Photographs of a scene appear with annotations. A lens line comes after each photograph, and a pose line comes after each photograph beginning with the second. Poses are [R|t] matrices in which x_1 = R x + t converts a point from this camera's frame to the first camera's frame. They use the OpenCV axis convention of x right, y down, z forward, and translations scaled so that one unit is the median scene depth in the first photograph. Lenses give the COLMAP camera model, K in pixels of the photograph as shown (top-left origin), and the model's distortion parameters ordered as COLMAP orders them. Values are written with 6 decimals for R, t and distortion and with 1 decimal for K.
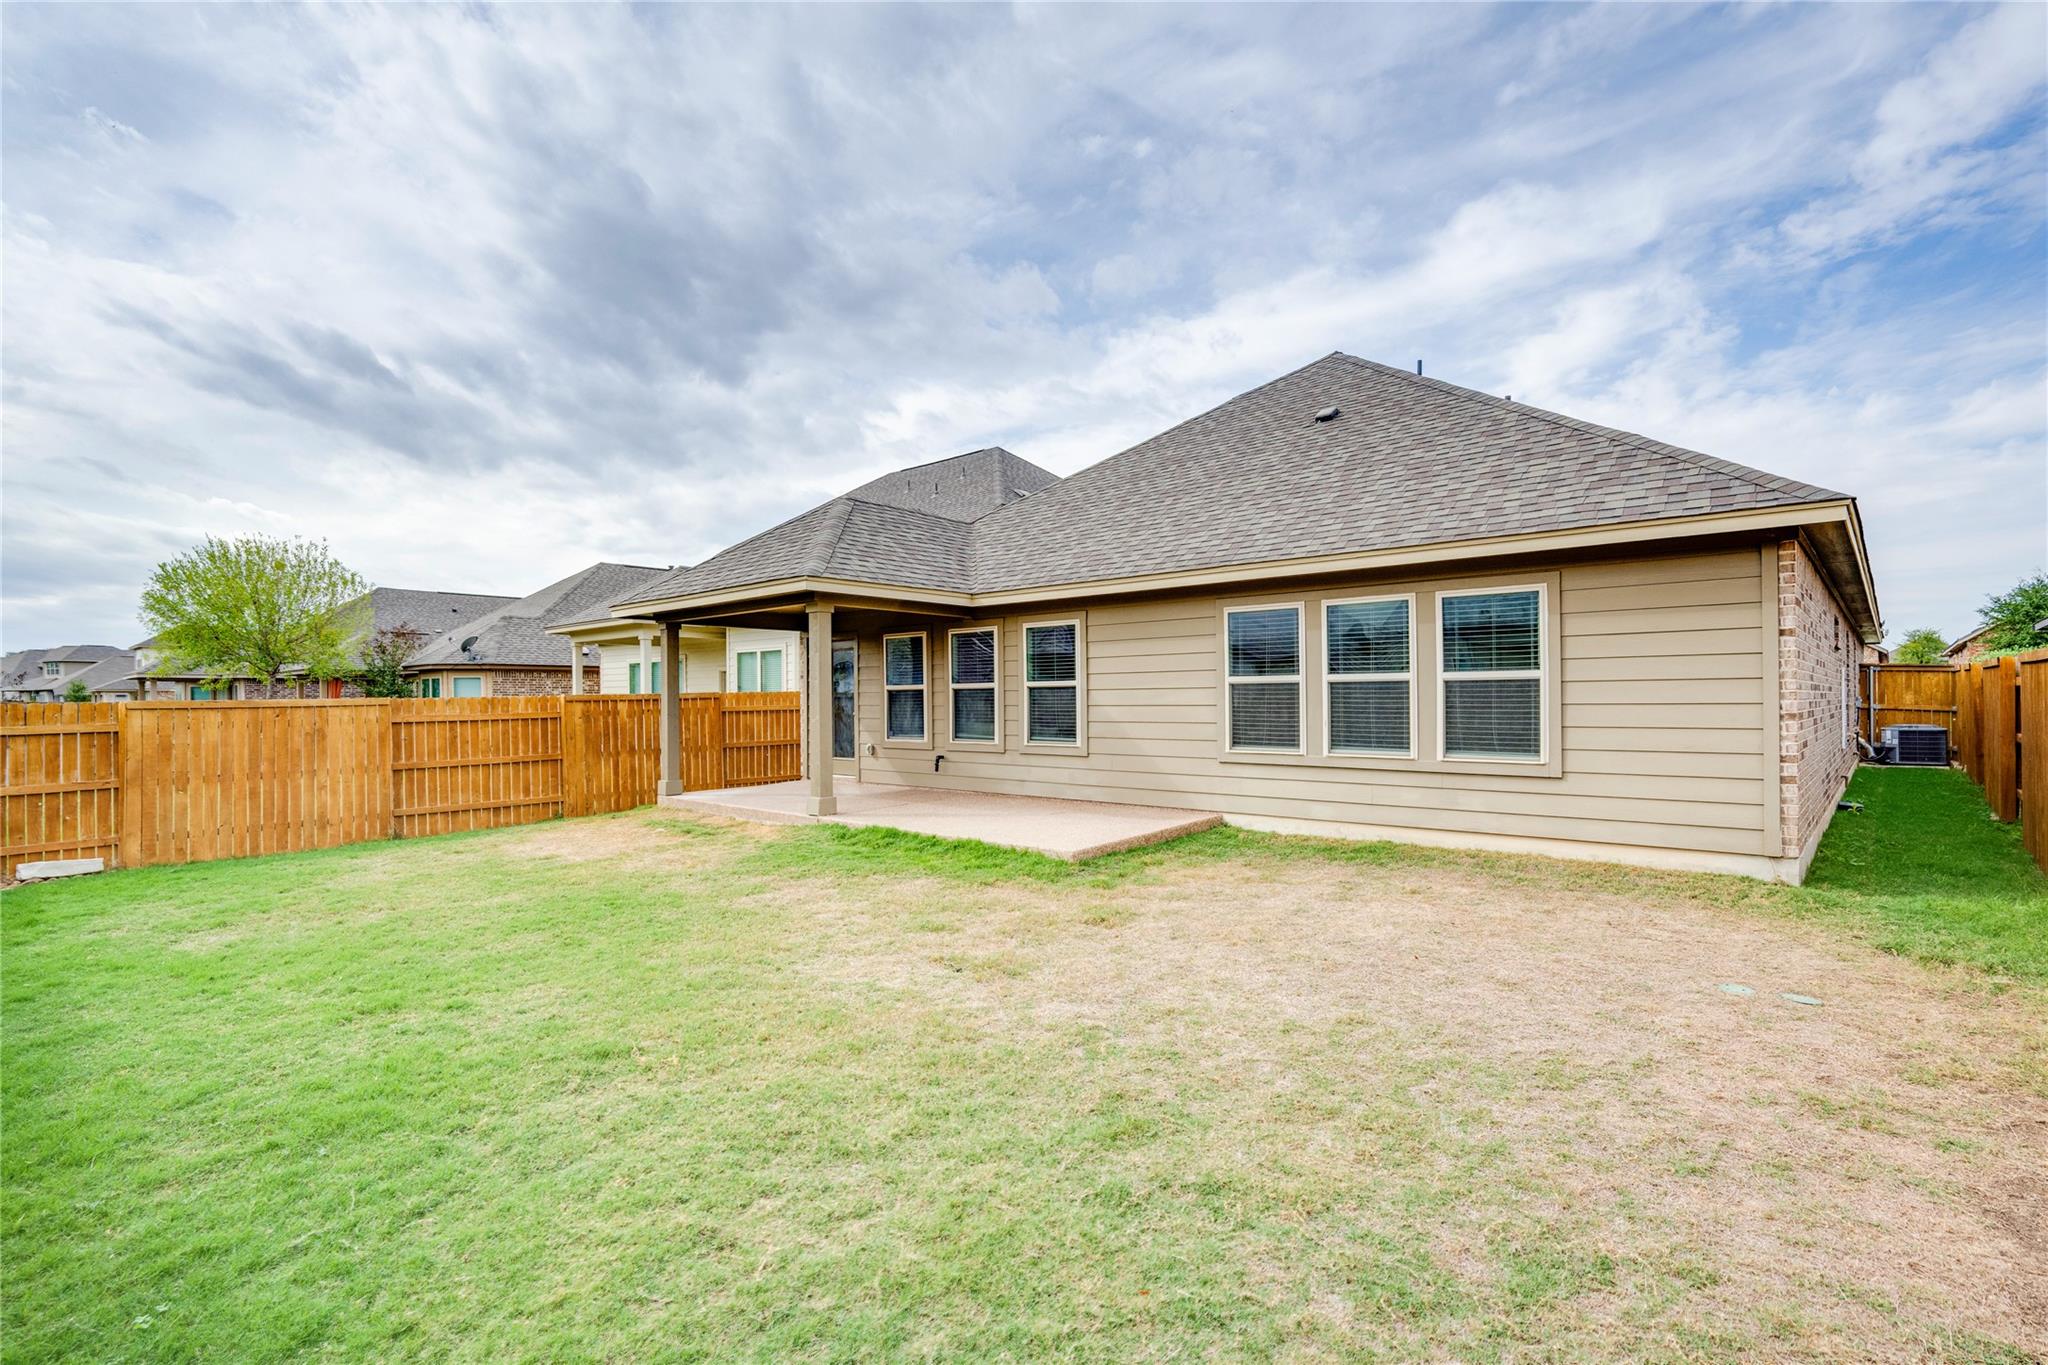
lens RADIAL K [[987.1, 0, 1017.5], [0, 987.1, 690.3], [0, 0, 1]] dist [-0.003299, -0.000194]
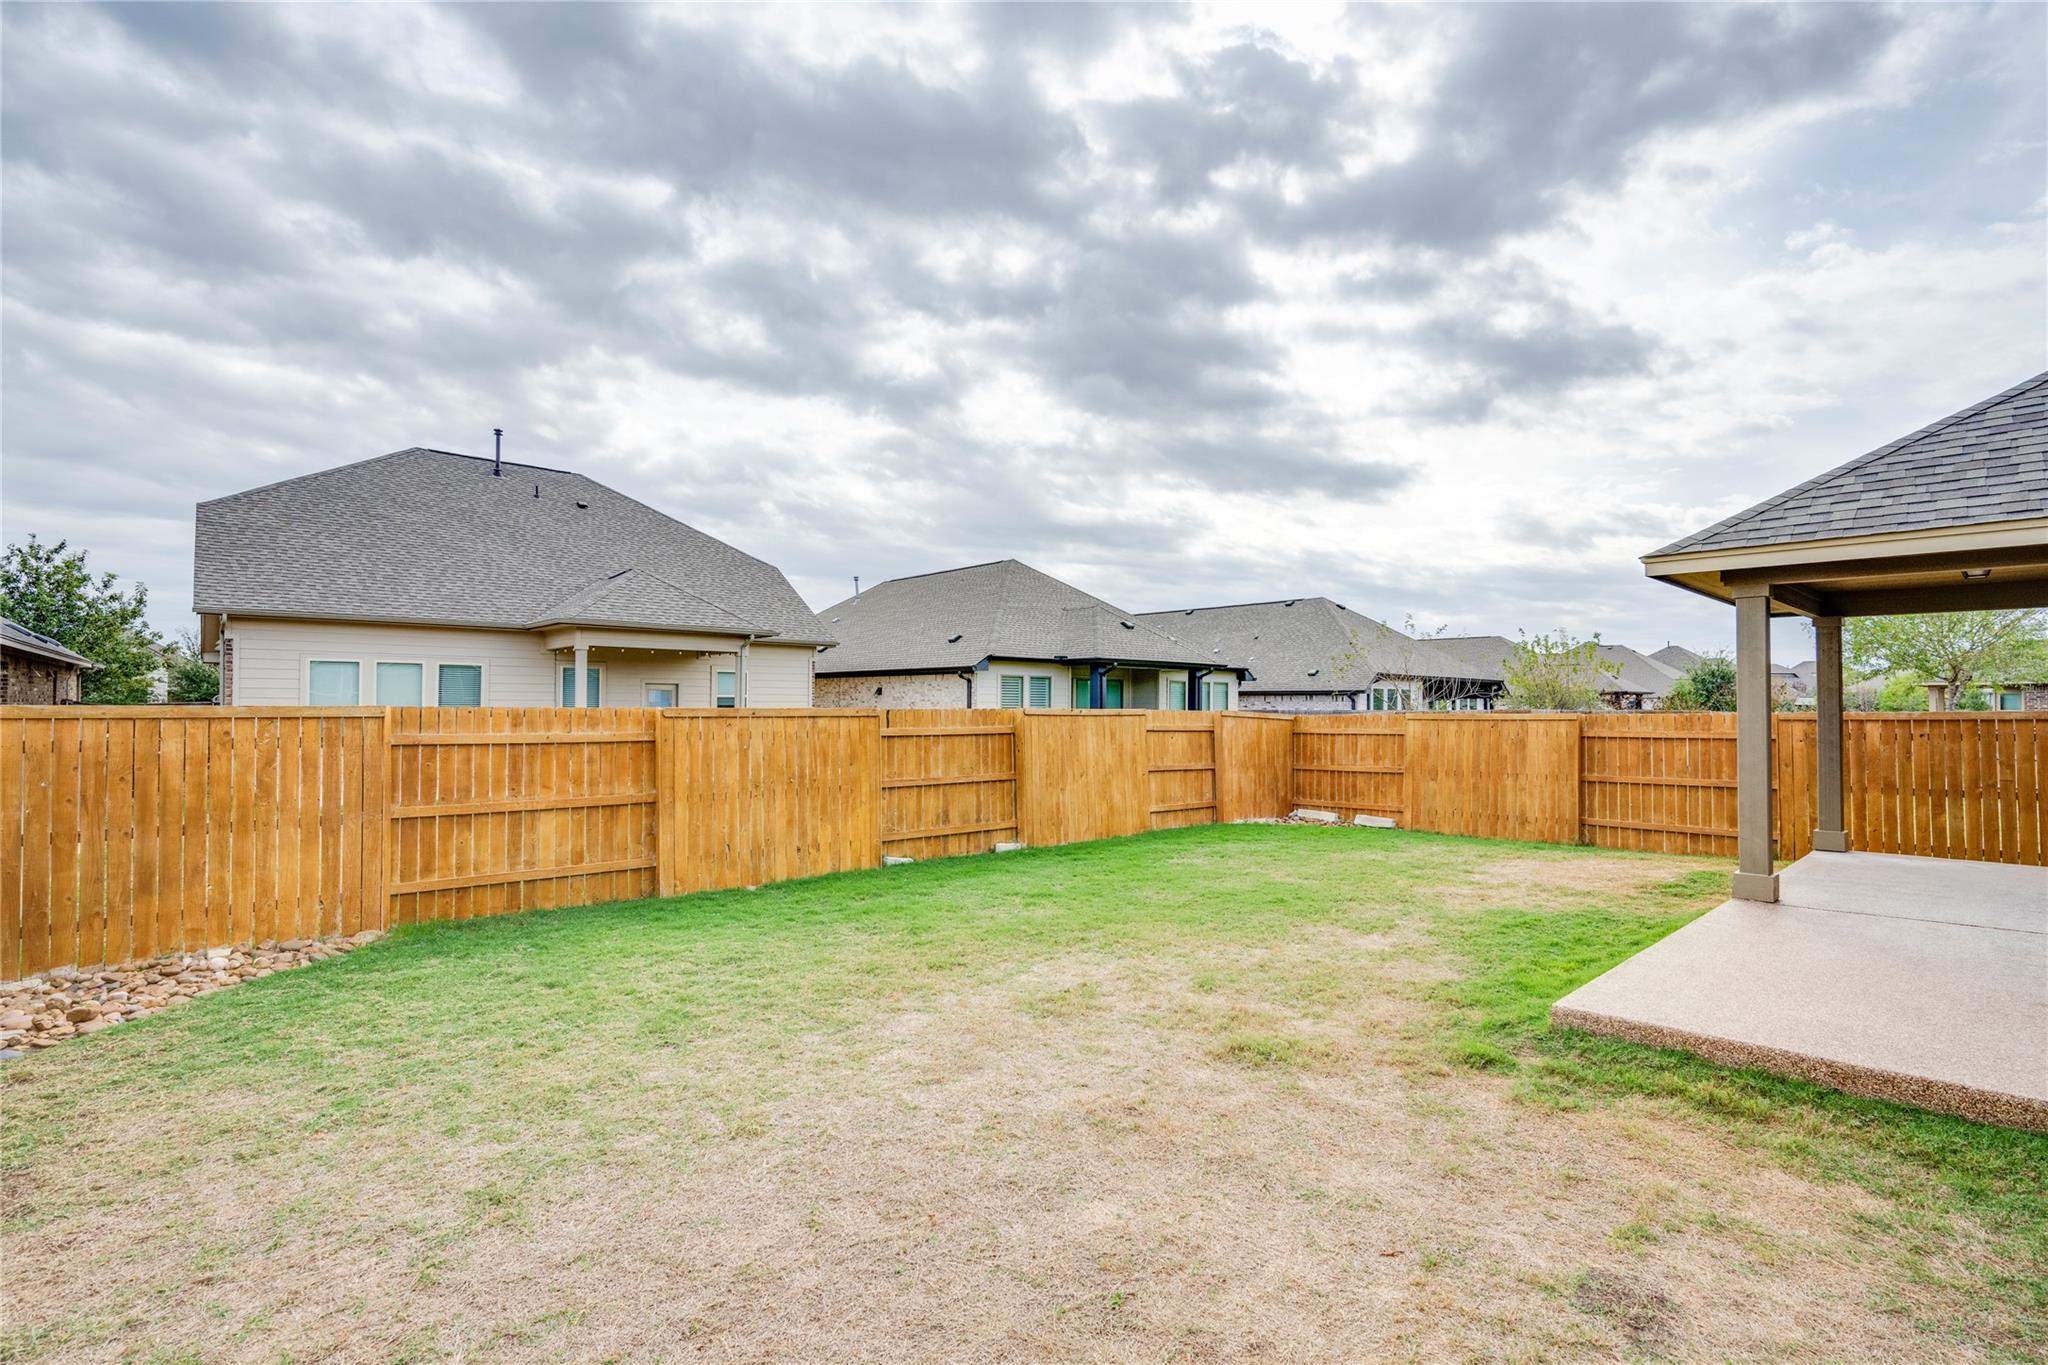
lens RADIAL K [[907.8, 0, 1024.7], [0, 907.8, 698.1], [0, 0, 1]] dist [0.003958, -0.001240]
pose [[-0.119087, -0.001700, -0.992882, 0.439116], [0.007036, 0.999972, -0.002556, -0.011395], [0.992859, -0.007290, -0.119071, 0.538017]]
